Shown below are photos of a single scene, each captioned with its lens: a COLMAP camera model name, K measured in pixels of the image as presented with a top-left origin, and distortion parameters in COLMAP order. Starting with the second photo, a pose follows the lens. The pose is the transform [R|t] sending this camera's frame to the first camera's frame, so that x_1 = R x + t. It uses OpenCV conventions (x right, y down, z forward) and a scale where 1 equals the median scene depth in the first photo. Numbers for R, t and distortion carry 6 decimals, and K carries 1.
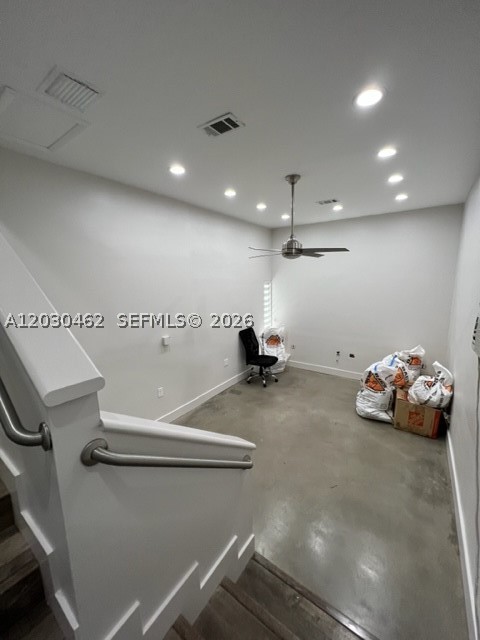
lens RADIAL K [[256.7, 0, 241.1], [0, 256.7, 320.5], [0, 0, 1]] dist [-0.000941, 0.000061]
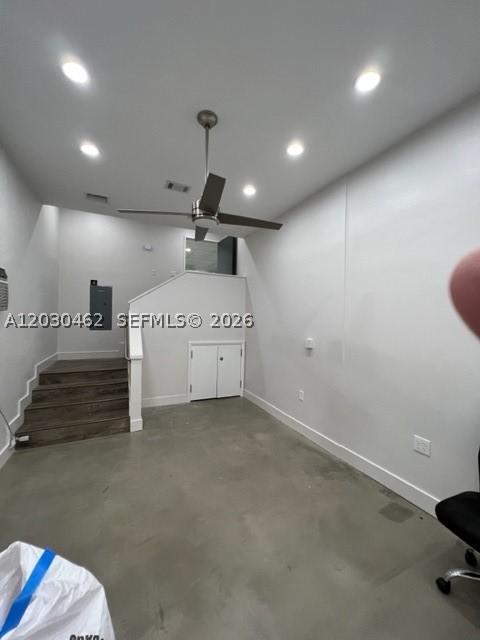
lens RADIAL K [[256.7, 0, 241.1], [0, 256.7, 320.5], [0, 0, 1]] dist [-0.000941, 0.000061]
pose [[-0.483179, 0.014252, -0.875406, 0.569383], [-0.159626, 0.981675, 0.104087, -0.053801], [0.860847, 0.190030, -0.472049, 1.078880]]
